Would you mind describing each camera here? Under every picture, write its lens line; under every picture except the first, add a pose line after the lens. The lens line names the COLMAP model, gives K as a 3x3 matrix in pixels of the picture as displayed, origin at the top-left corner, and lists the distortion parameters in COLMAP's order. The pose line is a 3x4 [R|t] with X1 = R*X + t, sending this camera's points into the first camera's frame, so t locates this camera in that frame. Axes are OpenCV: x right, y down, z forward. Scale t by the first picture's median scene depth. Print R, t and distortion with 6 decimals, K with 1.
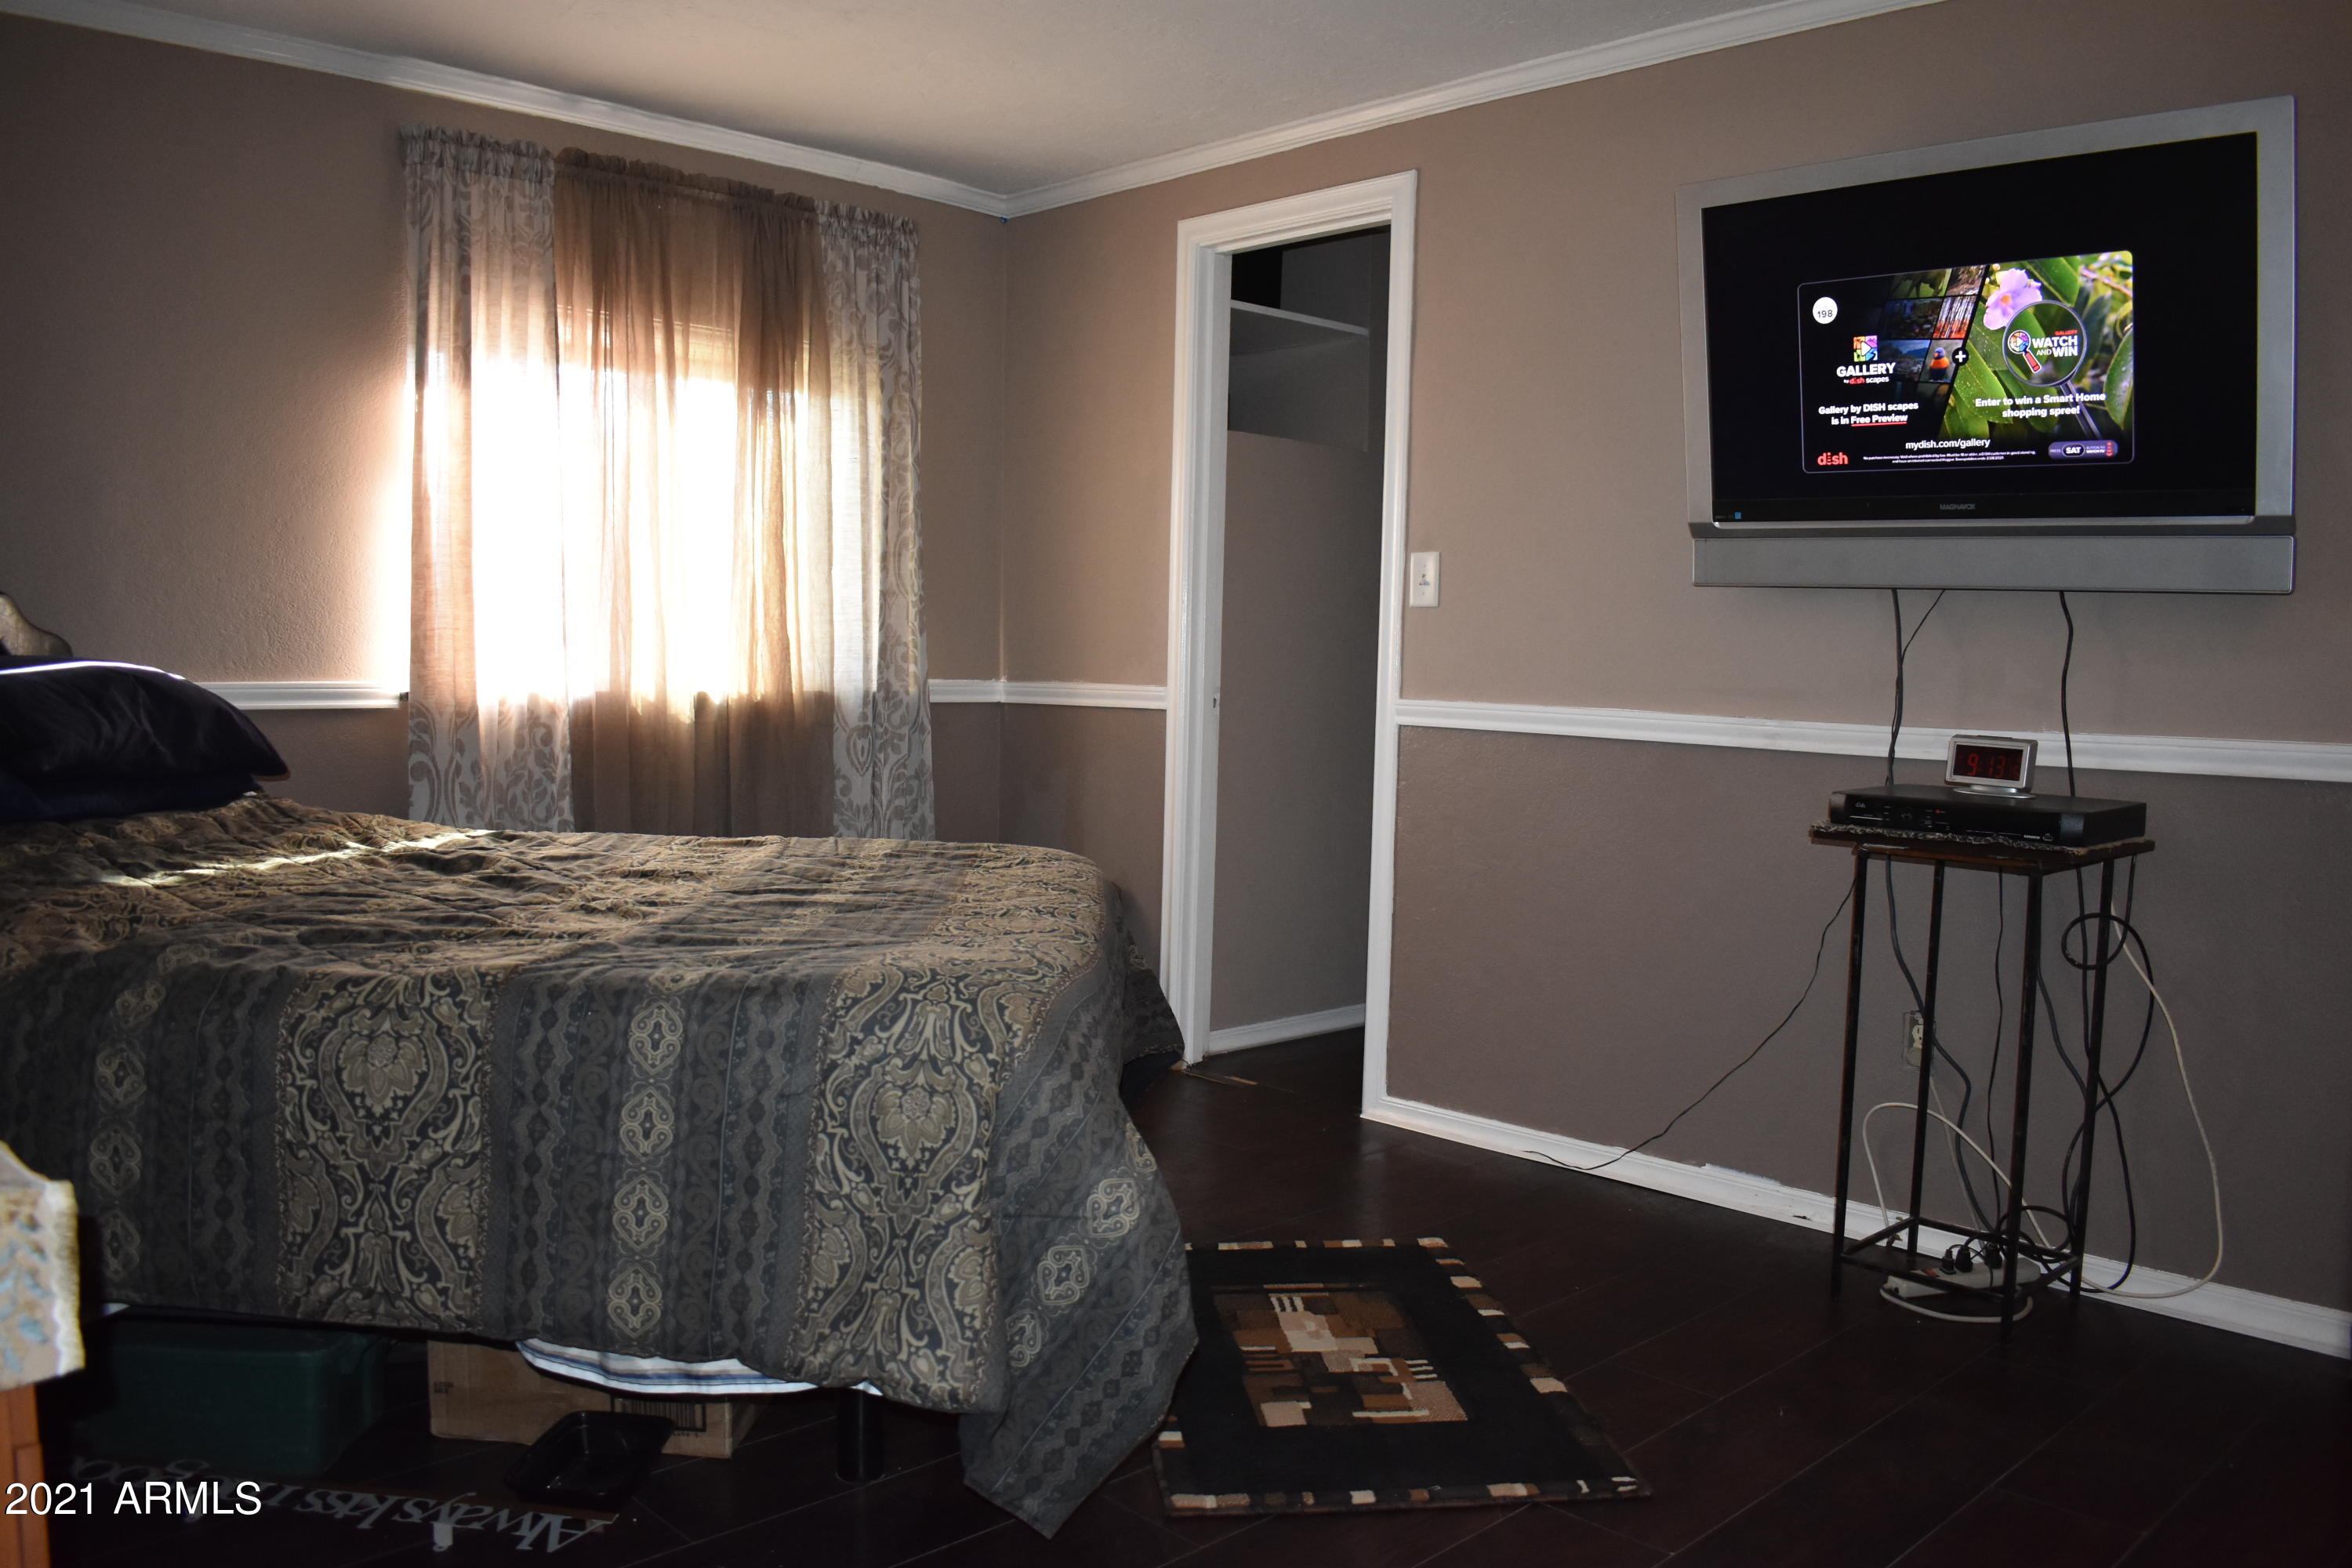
lens RADIAL K [[1826.9, 0, 1180.7], [0, 1826.9, 785.8], [0, 0, 1]] dist [-0.099543, 0.019427]
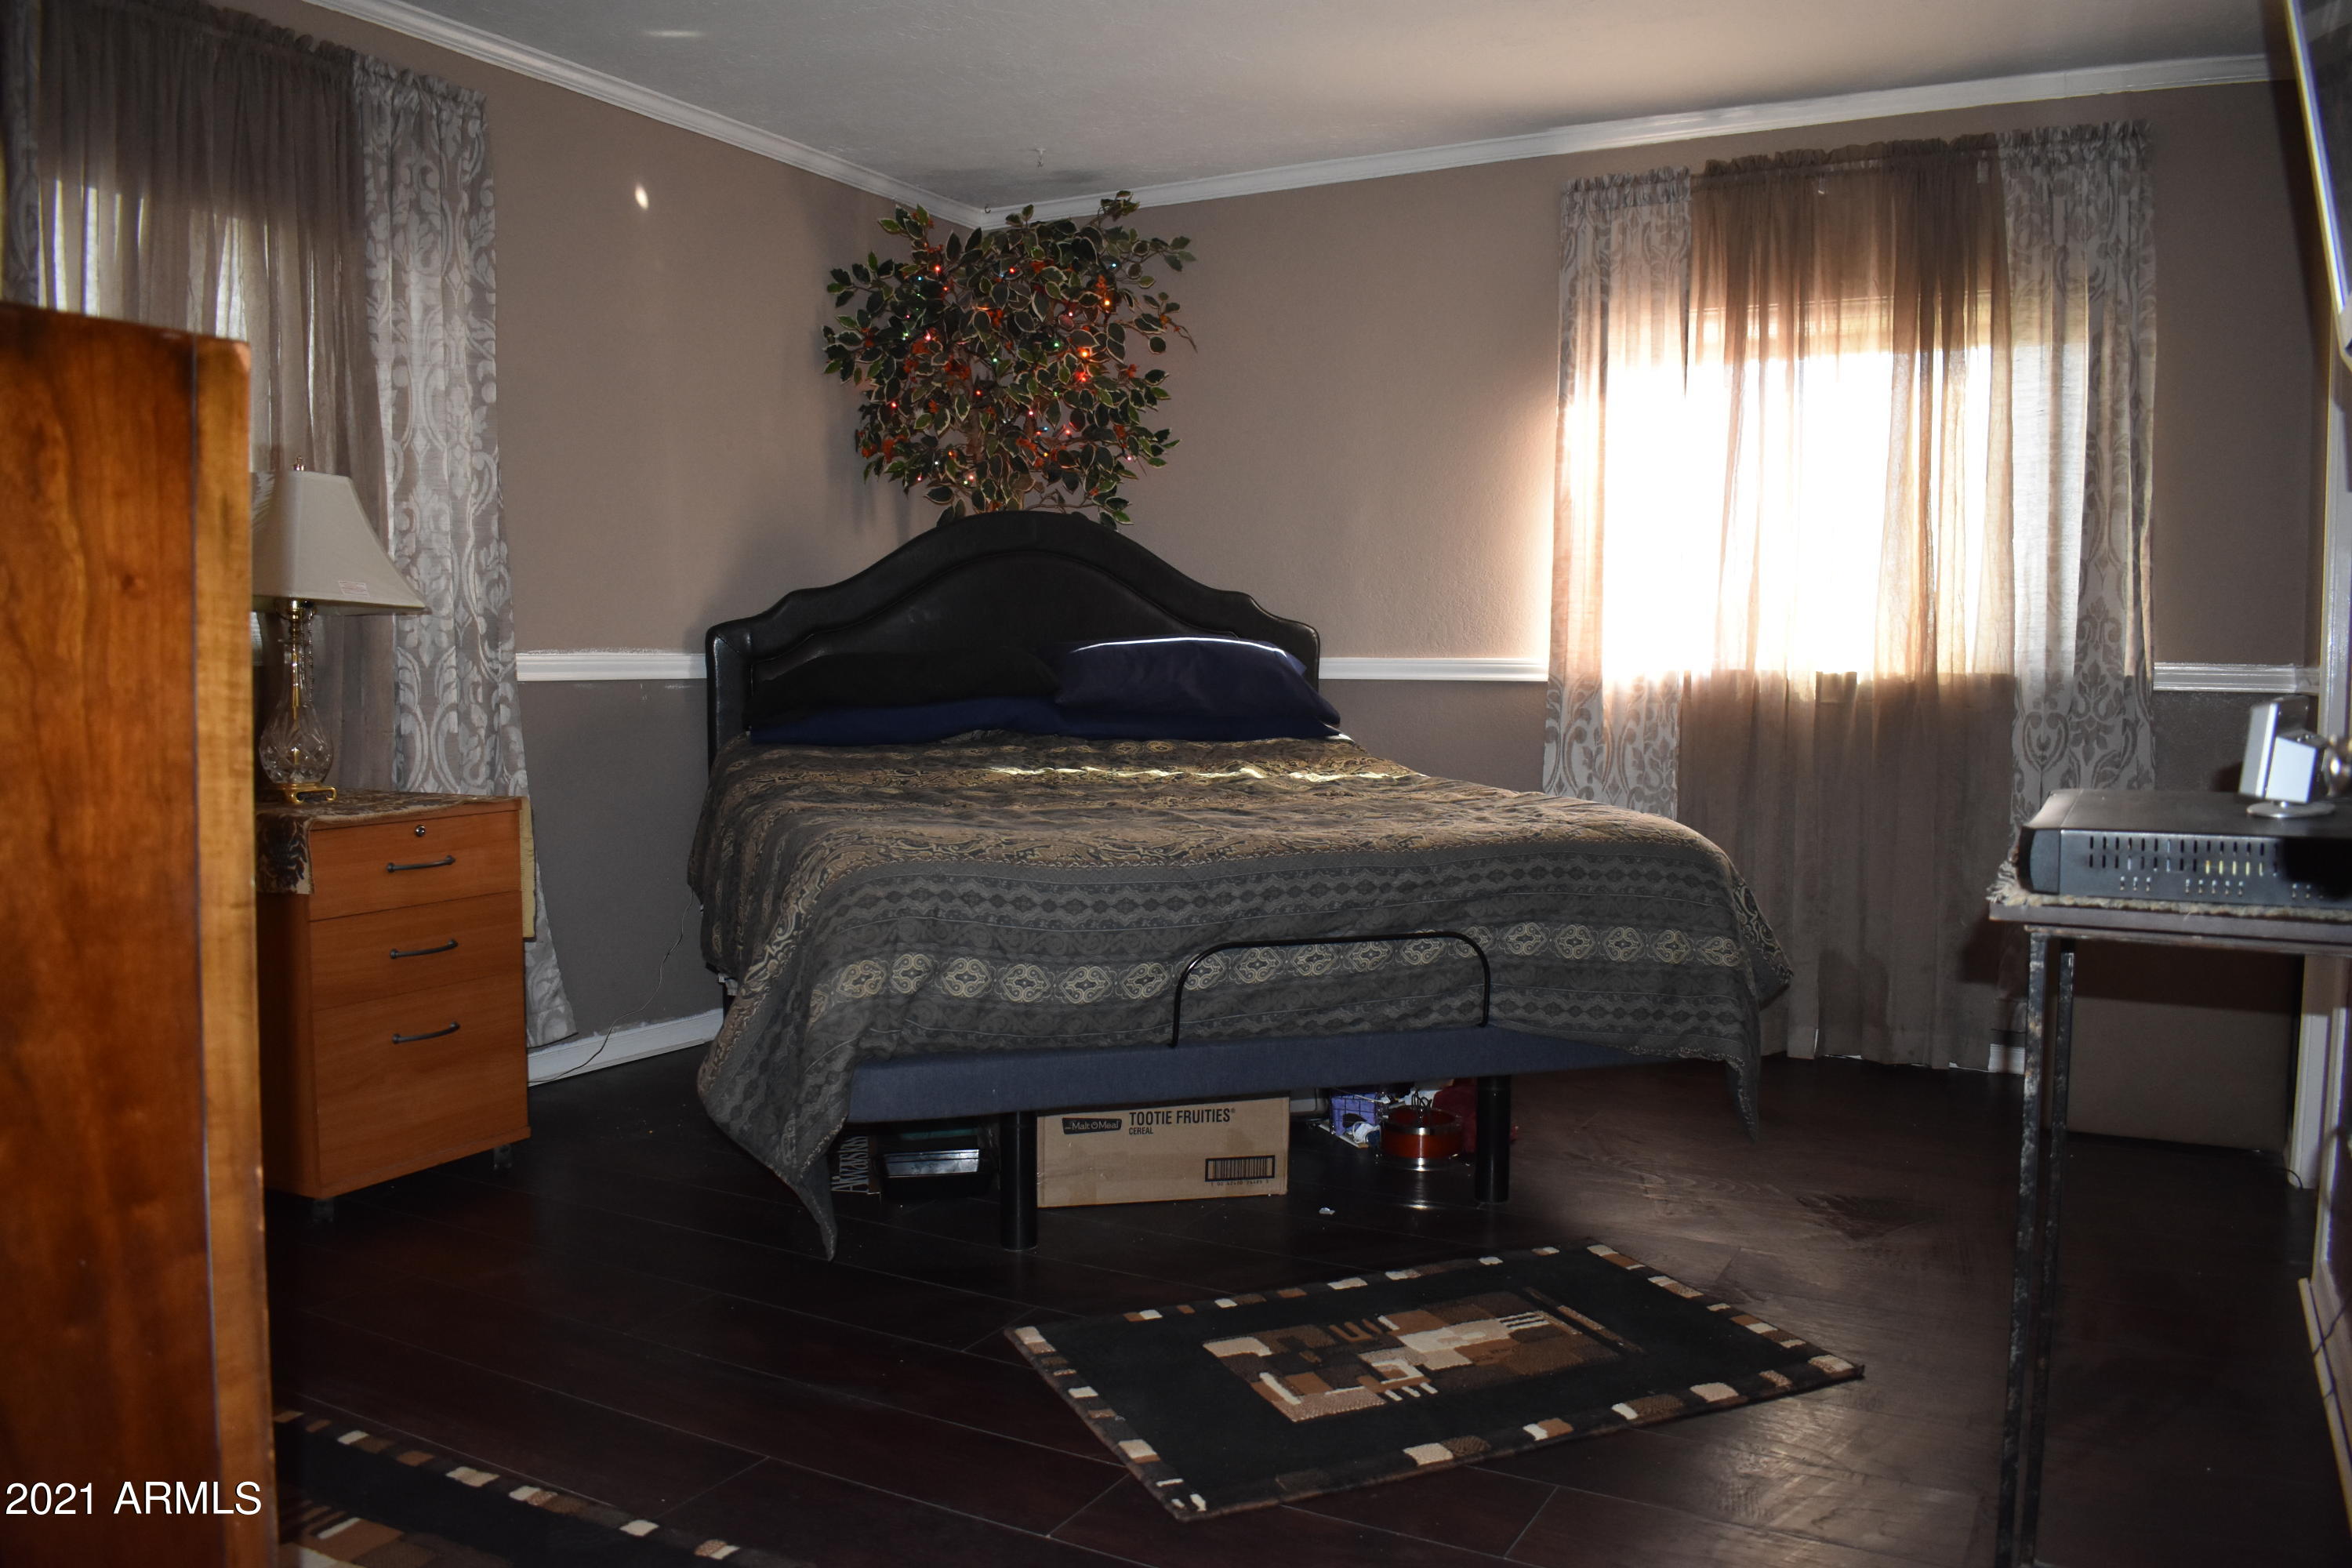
lens RADIAL K [[1826.9, 0, 1164.9], [0, 1826.9, 794.3], [0, 0, 1]] dist [-0.099543, 0.019427]
pose [[0.291179, 0.059315, -0.954828, 0.624907], [-0.065526, 0.996969, 0.041951, -0.002413], [0.954422, 0.050351, 0.294183, 0.401786]]
